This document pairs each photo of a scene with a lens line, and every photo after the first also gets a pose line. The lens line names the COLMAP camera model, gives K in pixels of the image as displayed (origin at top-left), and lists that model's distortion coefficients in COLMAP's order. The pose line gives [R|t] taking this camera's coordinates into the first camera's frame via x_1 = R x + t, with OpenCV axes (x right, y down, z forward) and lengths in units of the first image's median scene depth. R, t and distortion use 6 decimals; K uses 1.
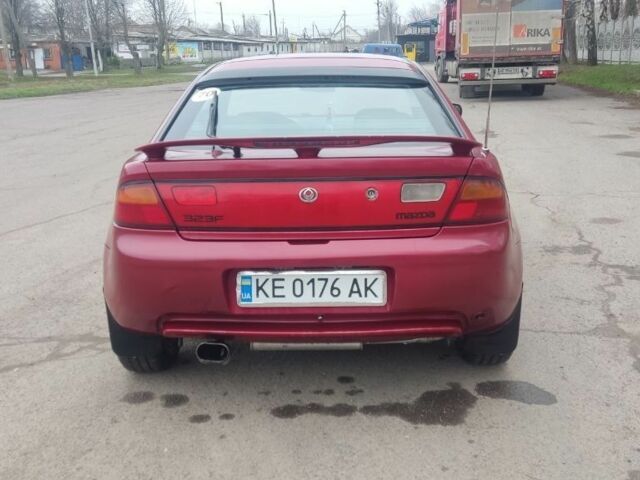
lens RADIAL K [[792.9, 0, 320.0], [0, 792.9, 240.0], [0, 0, 1]] dist [0.109366, -0.068734]
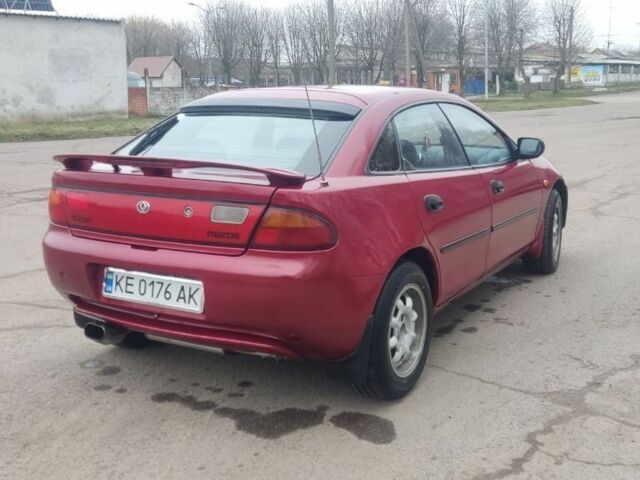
lens RADIAL K [[792.9, 0, 320.0], [0, 792.9, 240.0], [0, 0, 1]] dist [0.109366, -0.068734]
pose [[0.870340, 0.109304, -0.480168, 0.710919], [-0.122560, 0.992454, 0.003770, -0.041854], [0.476957, 0.055568, 0.877168, 0.094644]]
